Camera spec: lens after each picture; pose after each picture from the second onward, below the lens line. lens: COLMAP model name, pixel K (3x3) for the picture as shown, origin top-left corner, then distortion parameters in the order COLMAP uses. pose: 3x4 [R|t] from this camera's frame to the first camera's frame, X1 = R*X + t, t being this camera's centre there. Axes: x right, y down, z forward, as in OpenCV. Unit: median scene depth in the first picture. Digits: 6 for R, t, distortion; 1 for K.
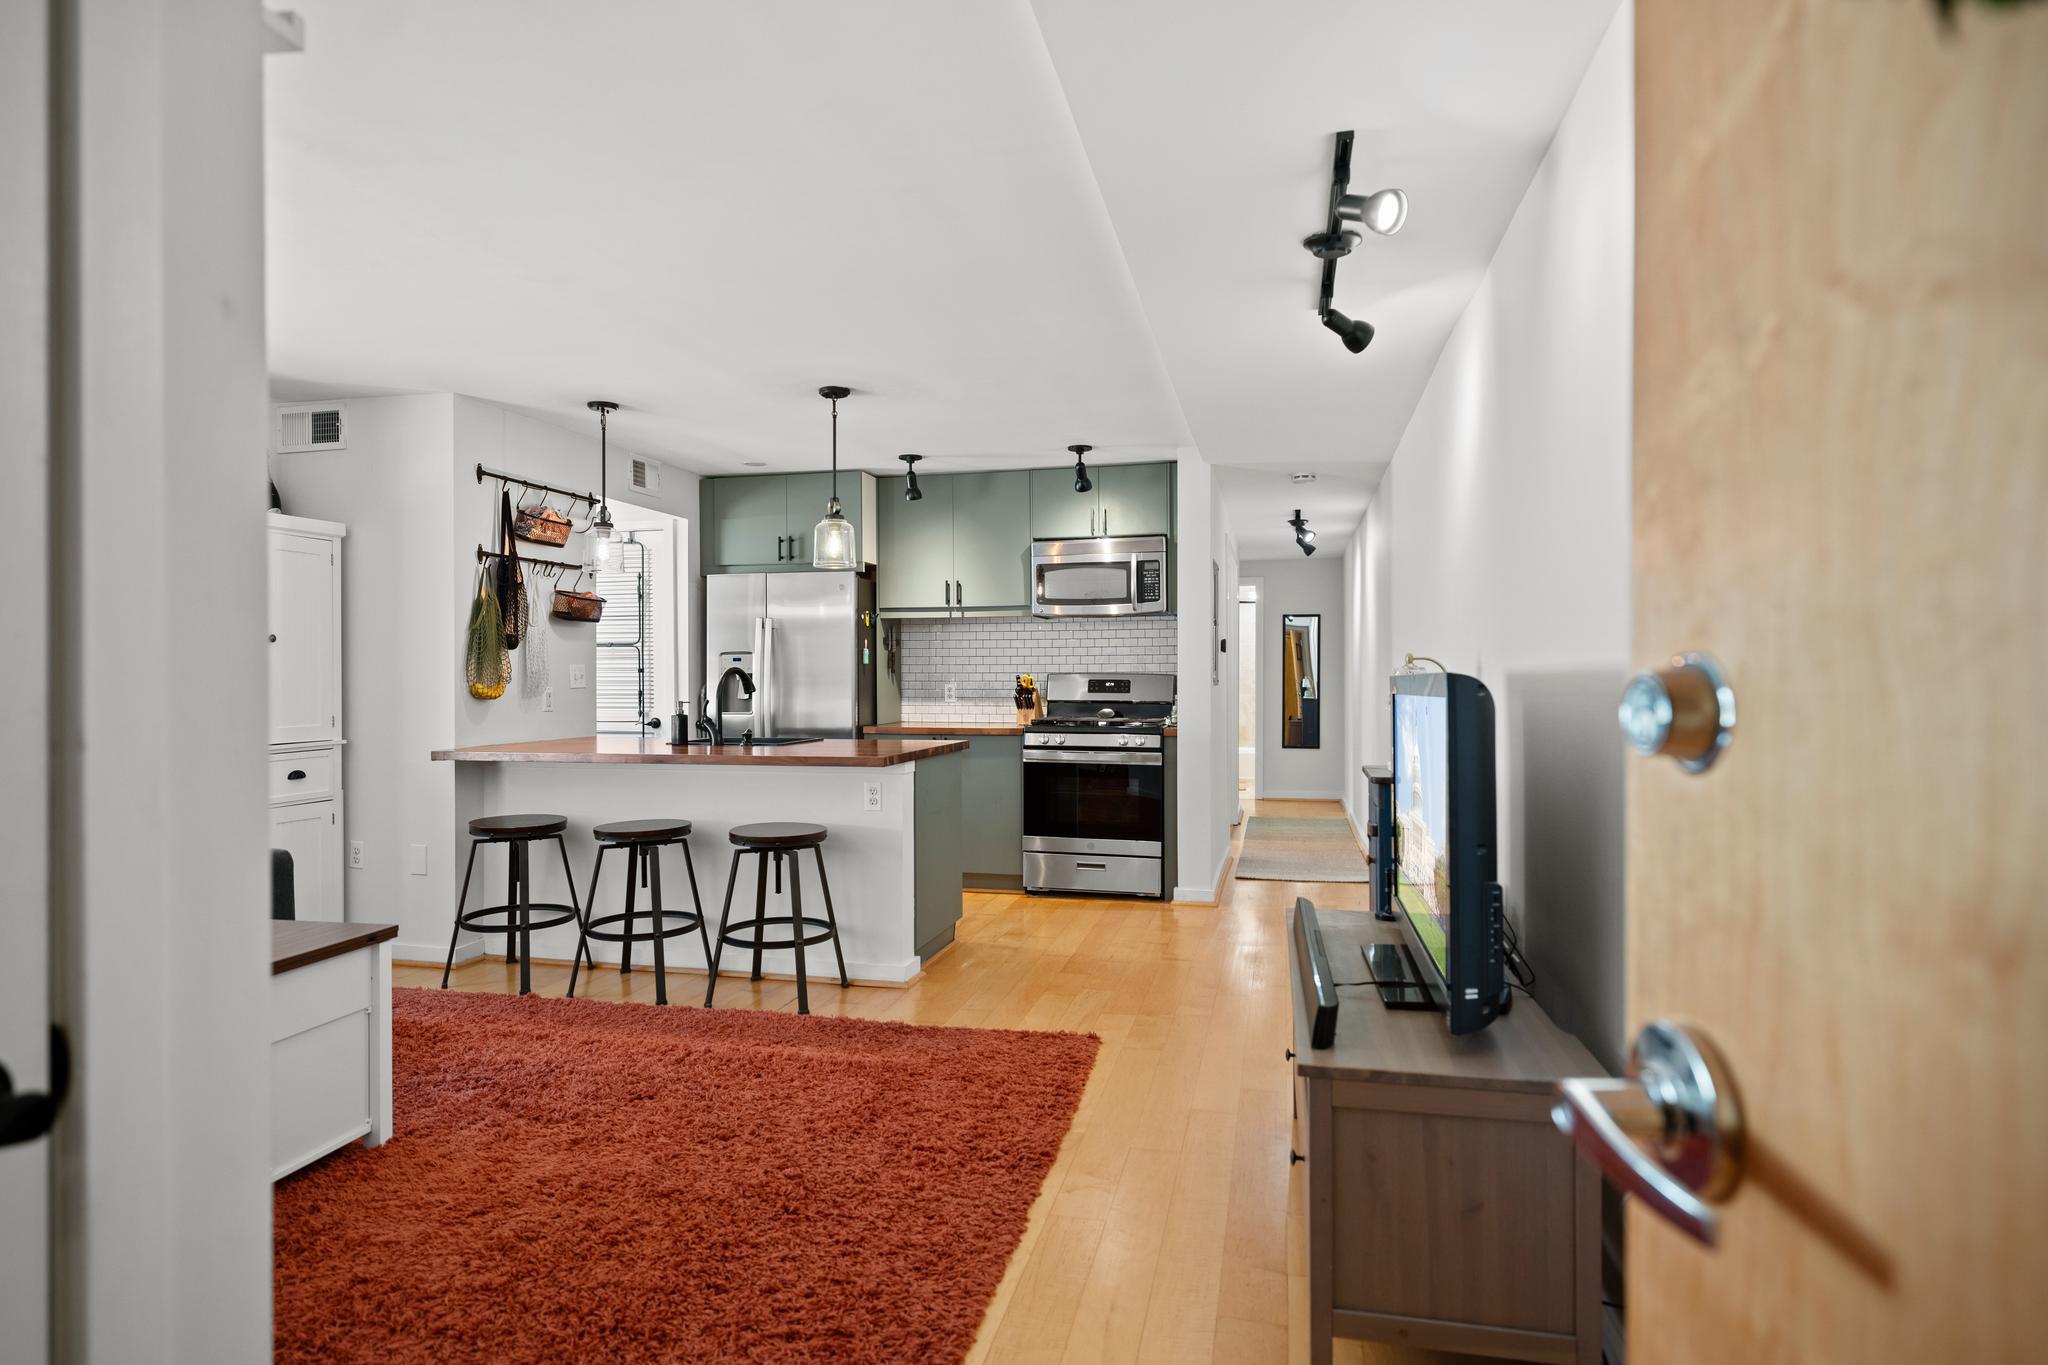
lens RADIAL K [[1102.3, 0, 1025.2], [0, 1102.3, 680.9], [0, 0, 1]] dist [0.004229, -0.003304]
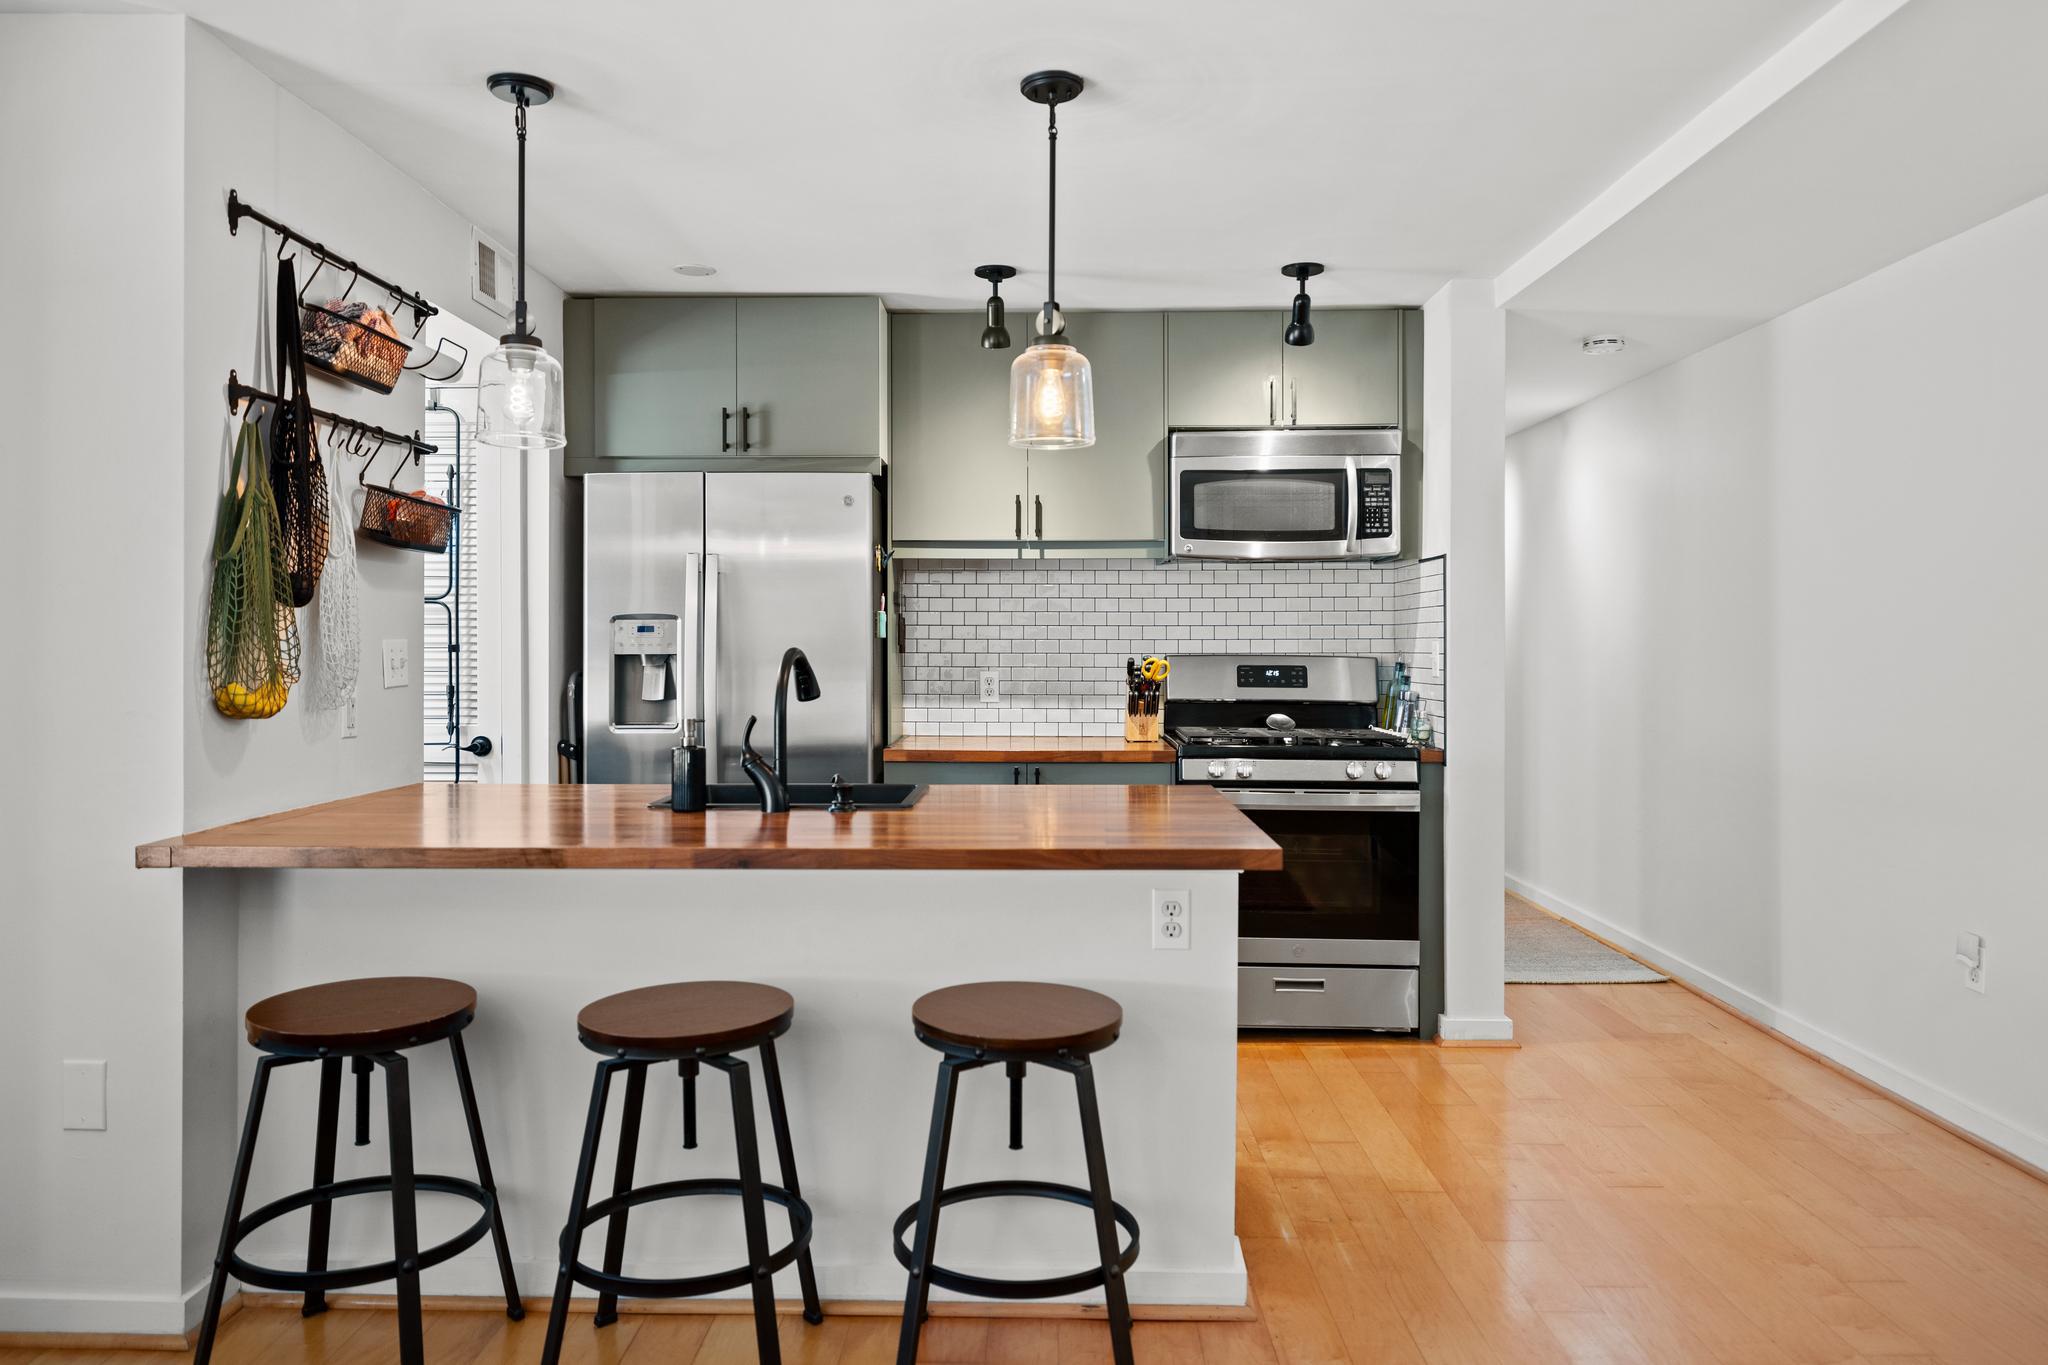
lens RADIAL K [[1384.1, 0, 1021.9], [0, 1384.1, 640.2], [0, 0, 1]] dist [0.001869, -0.004105]
pose [[0.976607, 0.003873, 0.214998, -0.248062], [-0.001908, 0.999954, -0.009350, -0.008500], [-0.215024, 0.008721, 0.976570, 0.316644]]
